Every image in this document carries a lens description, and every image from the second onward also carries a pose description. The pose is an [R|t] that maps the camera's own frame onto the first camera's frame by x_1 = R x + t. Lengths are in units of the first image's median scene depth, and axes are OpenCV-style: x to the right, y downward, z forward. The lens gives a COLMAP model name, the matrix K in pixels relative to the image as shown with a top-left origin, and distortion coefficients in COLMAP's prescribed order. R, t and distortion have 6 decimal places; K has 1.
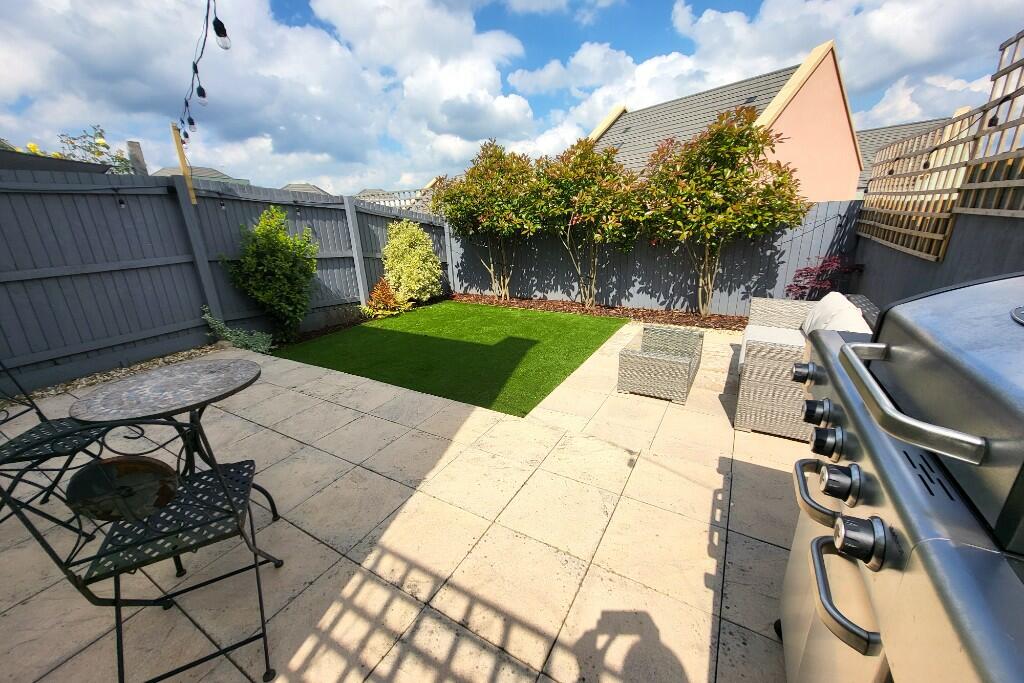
lens RADIAL K [[399.7, 0, 502.3], [0, 399.7, 334.7], [0, 0, 1]] dist [0.012819, -0.000206]
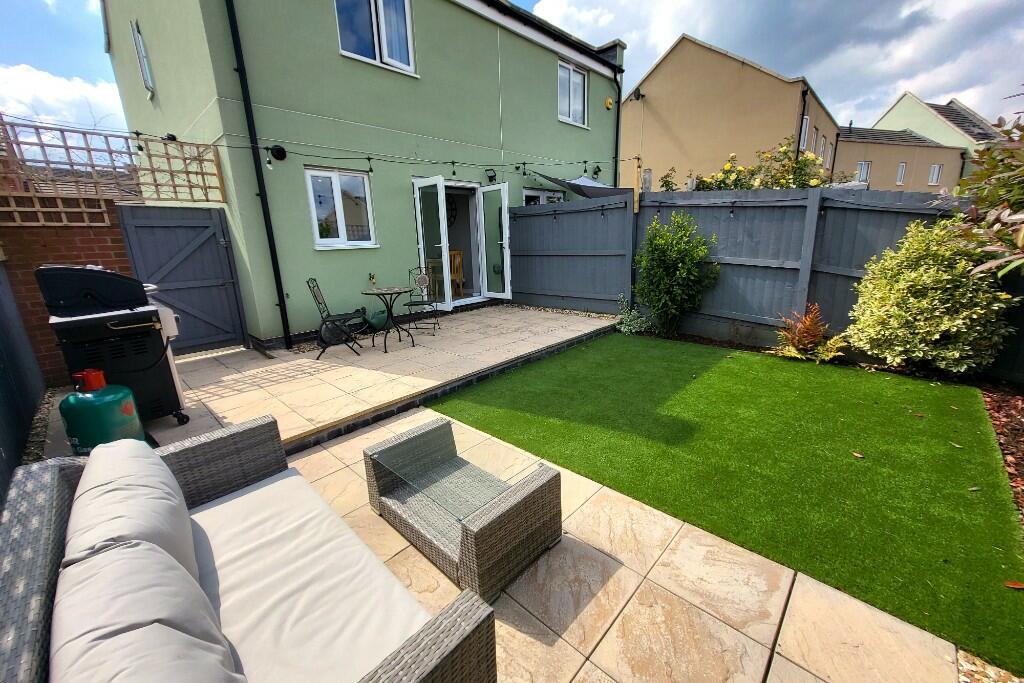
lens RADIAL K [[399.7, 0, 502.3], [0, 399.7, 334.7], [0, 0, 1]] dist [0.012819, -0.000206]
pose [[-0.221498, 0.273325, -0.936073, 0.614228], [-0.239290, 0.915333, 0.323891, -0.243212], [0.945346, 0.295734, -0.137340, 0.766041]]
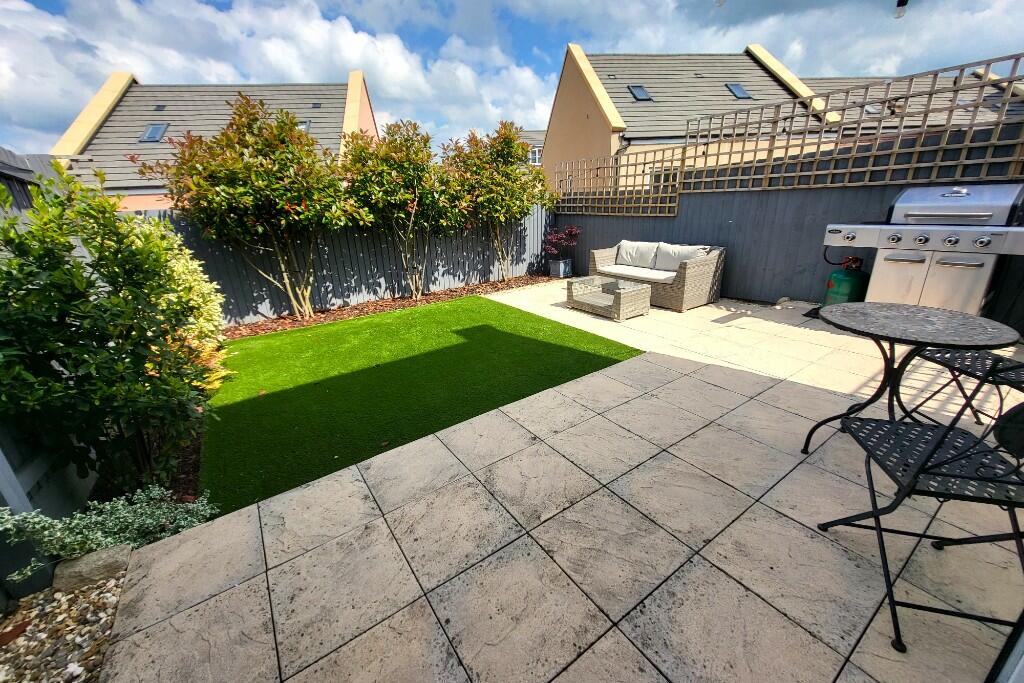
lens RADIAL K [[399.7, 0, 502.3], [0, 399.7, 334.7], [0, 0, 1]] dist [0.012819, -0.000206]
pose [[0.424410, -0.280264, 0.861004, -0.718276], [0.289500, 0.942981, 0.164247, -0.106899], [-0.857943, 0.179553, 0.481347, 0.463691]]
